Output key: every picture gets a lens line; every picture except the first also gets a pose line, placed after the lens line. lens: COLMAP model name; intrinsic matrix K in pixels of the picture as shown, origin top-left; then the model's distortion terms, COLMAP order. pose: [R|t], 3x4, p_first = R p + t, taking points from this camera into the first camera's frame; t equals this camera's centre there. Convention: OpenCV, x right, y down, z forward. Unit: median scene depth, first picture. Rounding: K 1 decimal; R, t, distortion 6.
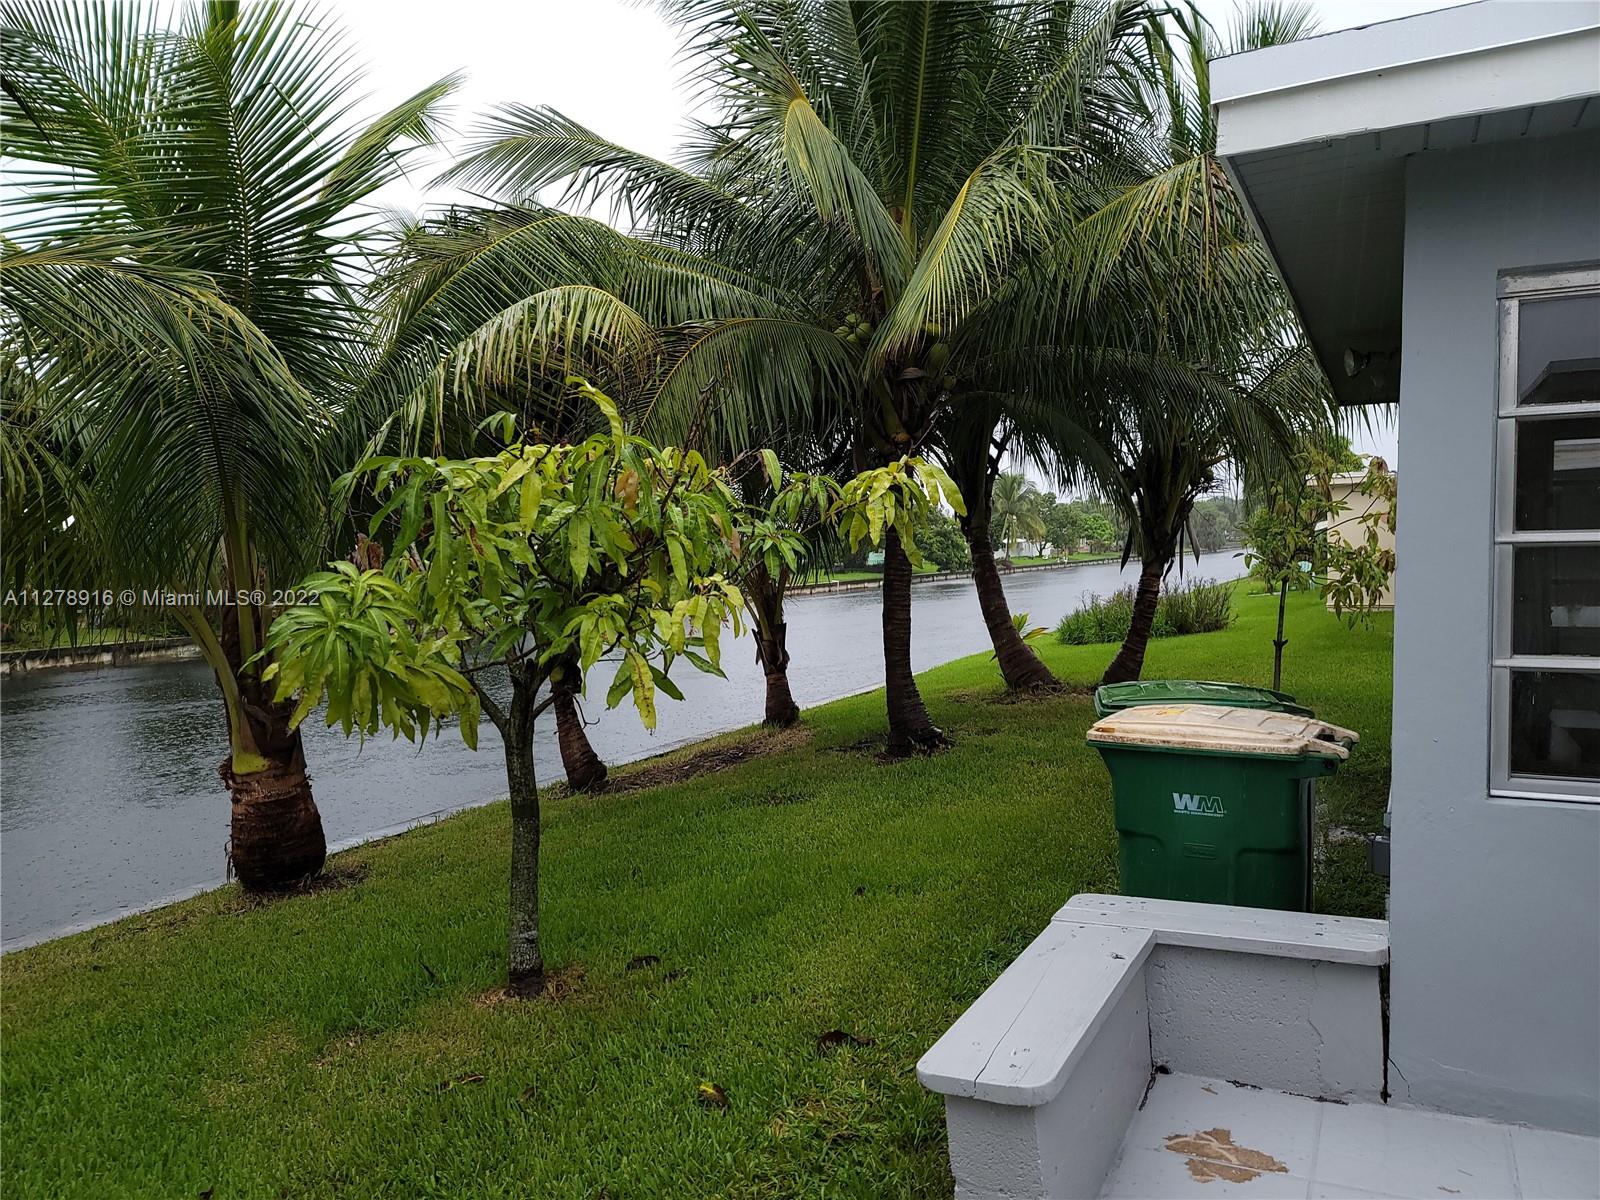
lens RADIAL K [[1181.2, 0, 799.5], [0, 1181.2, 594.4], [0, 0, 1]] dist [0.075474, -0.055102]
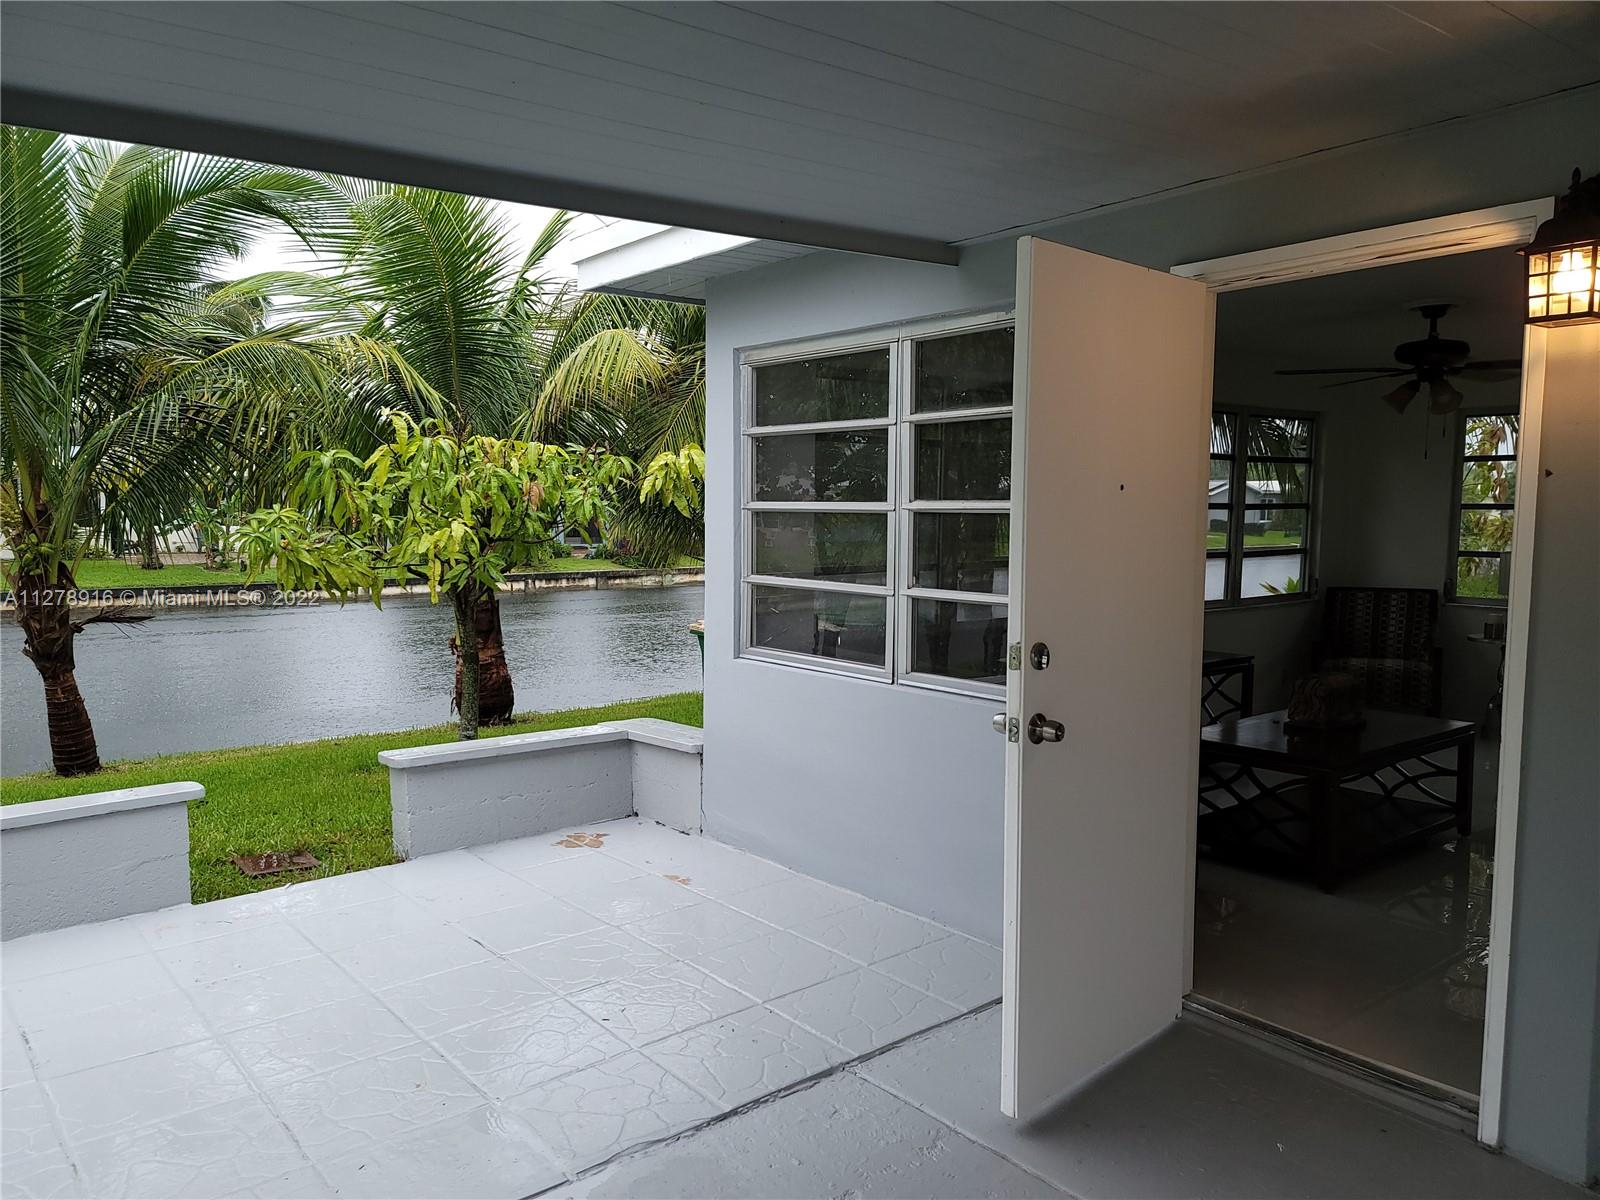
lens RADIAL K [[1166.6, 0, 806.3], [0, 1166.6, 610.9], [0, 0, 1]] dist [0.050721, -0.000086]
pose [[0.917082, 0.059956, -0.394165, 0.127453], [-0.039406, 0.997418, 0.060032, 0.000043], [0.396746, -0.039522, 0.917077, -0.045185]]
